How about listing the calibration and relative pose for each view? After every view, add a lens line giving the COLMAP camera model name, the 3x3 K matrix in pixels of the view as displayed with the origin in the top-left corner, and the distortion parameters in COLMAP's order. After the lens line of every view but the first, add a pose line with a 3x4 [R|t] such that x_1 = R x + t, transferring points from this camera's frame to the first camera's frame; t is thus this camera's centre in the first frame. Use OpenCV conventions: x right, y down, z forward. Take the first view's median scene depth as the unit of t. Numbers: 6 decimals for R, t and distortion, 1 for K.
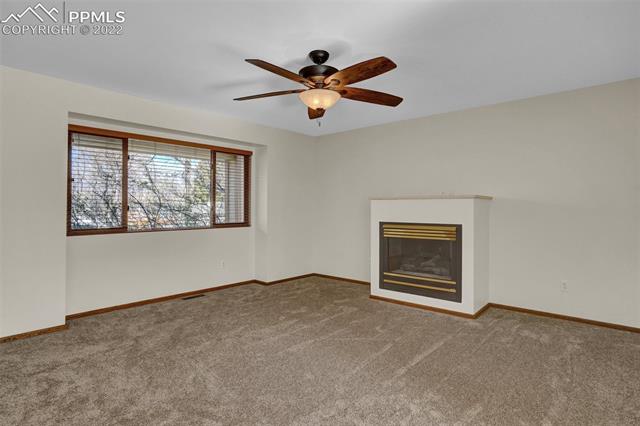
lens RADIAL K [[338.6, 0, 318.6], [0, 338.6, 209.2], [0, 0, 1]] dist [0.000750, 0.004992]
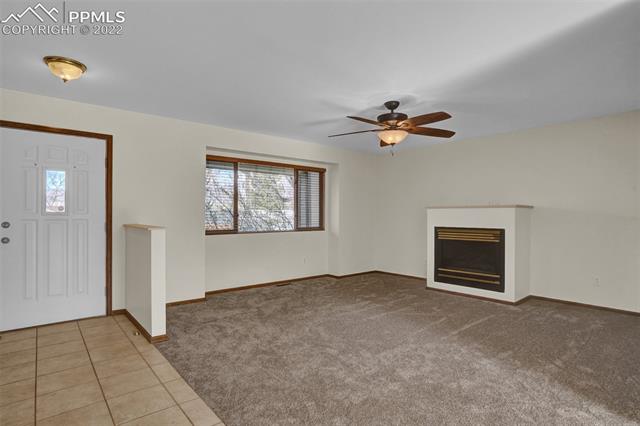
lens RADIAL K [[338.6, 0, 322.2], [0, 338.6, 215.7], [0, 0, 1]] dist [0.000750, 0.004992]
pose [[0.992247, 0.001456, -0.124276, -0.089367], [-0.001783, 0.999995, -0.002517, 0.001853], [0.124271, 0.002720, 0.992245, -0.329724]]
